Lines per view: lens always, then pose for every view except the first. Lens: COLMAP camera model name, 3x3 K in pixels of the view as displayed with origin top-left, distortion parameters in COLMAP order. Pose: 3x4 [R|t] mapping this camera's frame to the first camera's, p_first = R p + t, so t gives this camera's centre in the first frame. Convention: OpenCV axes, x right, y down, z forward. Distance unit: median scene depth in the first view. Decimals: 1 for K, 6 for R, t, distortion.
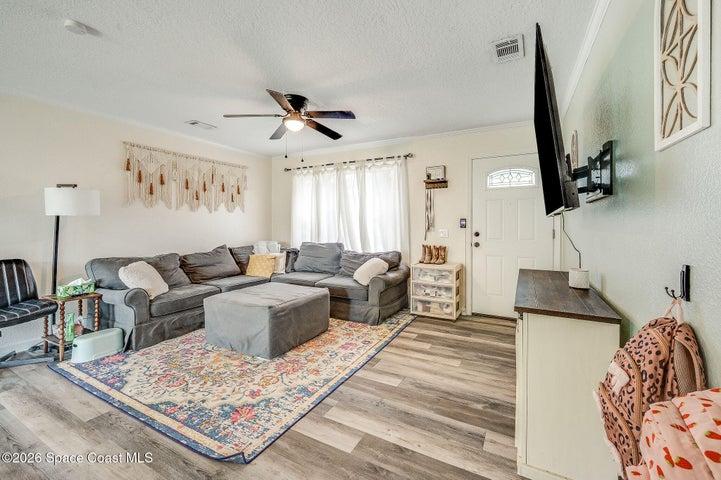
lens RADIAL K [[301.4, 0, 363.9], [0, 301.4, 223.5], [0, 0, 1]] dist [0.000928, 0.000189]
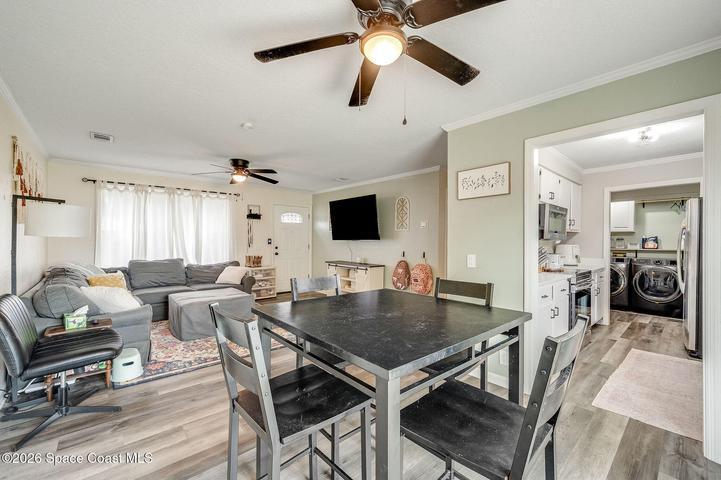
lens RADIAL K [[297.4, 0, 360.5], [0, 297.4, 240.0], [0, 0, 1]] dist [0.001295, 0.000115]
pose [[0.351217, 0.000103, 0.936294, -1.581226], [-0.011480, 0.999925, 0.004196, -0.033293], [-0.936224, -0.012222, 0.351192, -0.095280]]
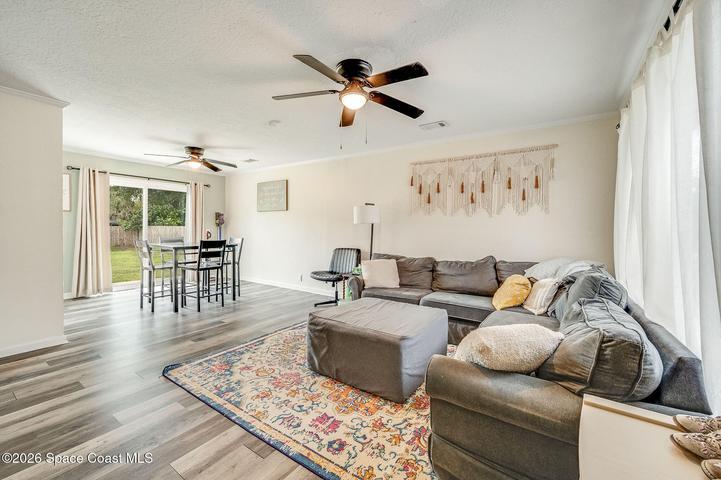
lens RADIAL K [[301.4, 0, 363.9], [0, 301.4, 223.5], [0, 0, 1]] dist [0.000928, 0.000189]
pose [[-0.109022, -0.016195, -0.993907, 0.630063], [-0.005099, 0.999863, -0.015732, -0.000465], [0.994026, 0.003353, -0.109089, 1.260103]]
